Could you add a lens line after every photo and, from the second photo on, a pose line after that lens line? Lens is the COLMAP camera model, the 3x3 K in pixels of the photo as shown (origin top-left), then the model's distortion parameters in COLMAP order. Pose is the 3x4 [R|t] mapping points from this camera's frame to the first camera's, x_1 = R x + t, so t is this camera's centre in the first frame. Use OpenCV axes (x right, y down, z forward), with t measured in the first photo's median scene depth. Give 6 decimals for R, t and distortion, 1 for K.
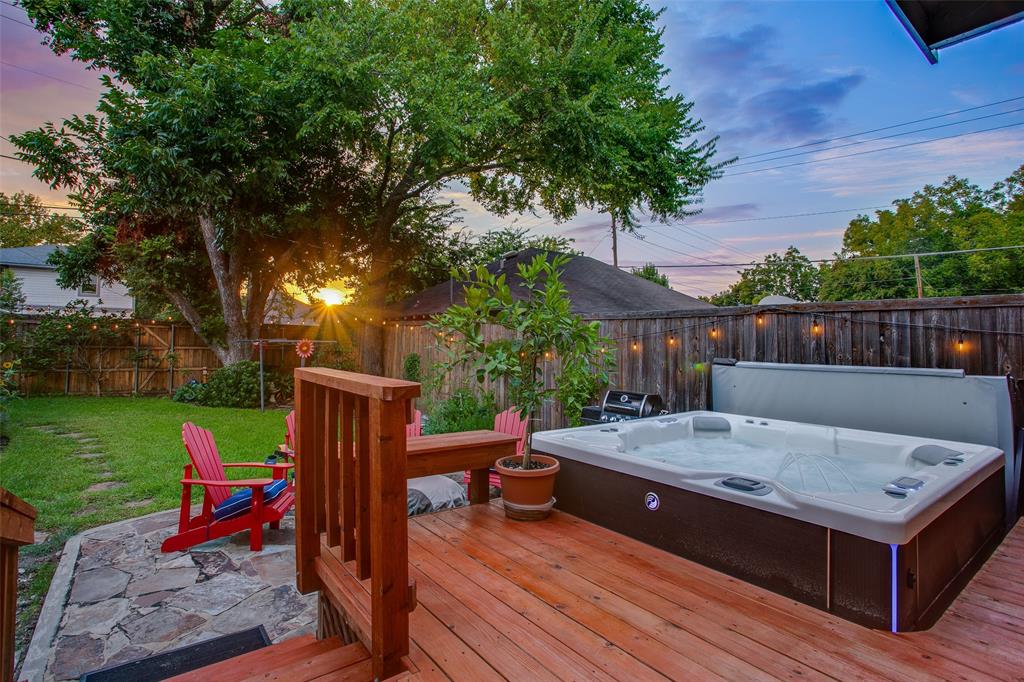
lens RADIAL K [[507.2, 0, 502.6], [0, 507.2, 341.5], [0, 0, 1]] dist [-0.054421, 0.028751]
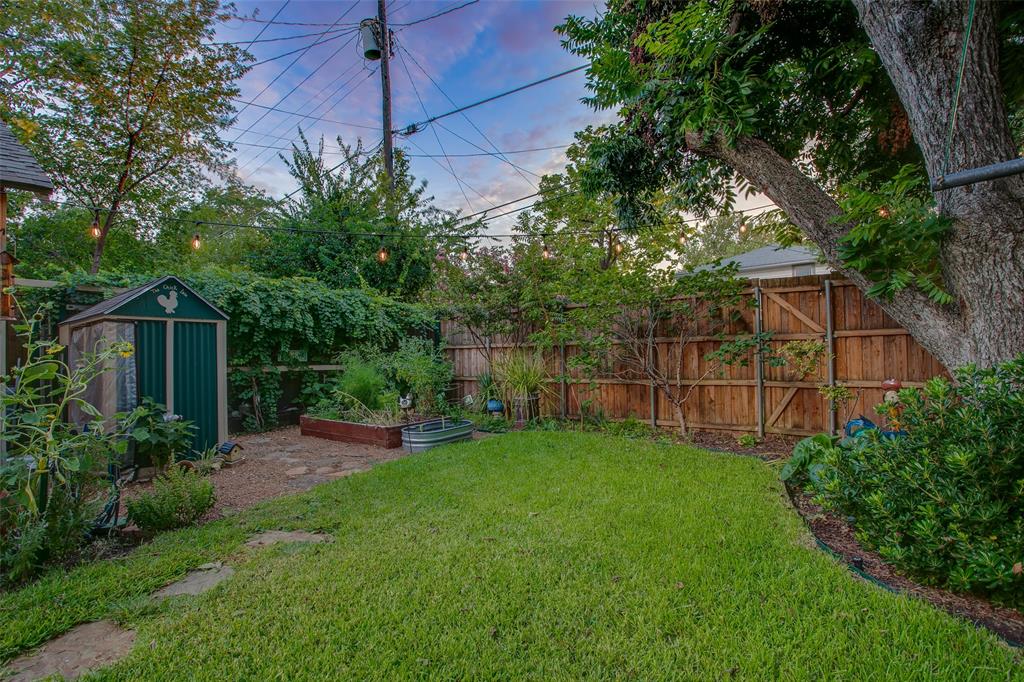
lens RADIAL K [[507.2, 0, 502.6], [0, 507.2, 341.5], [0, 0, 1]] dist [-0.054421, 0.028751]
pose [[0.239942, -0.053785, -0.969296, -0.332184], [0.028699, 0.998421, -0.048297, 0.032471], [0.970363, -0.016230, 0.241107, 0.651678]]
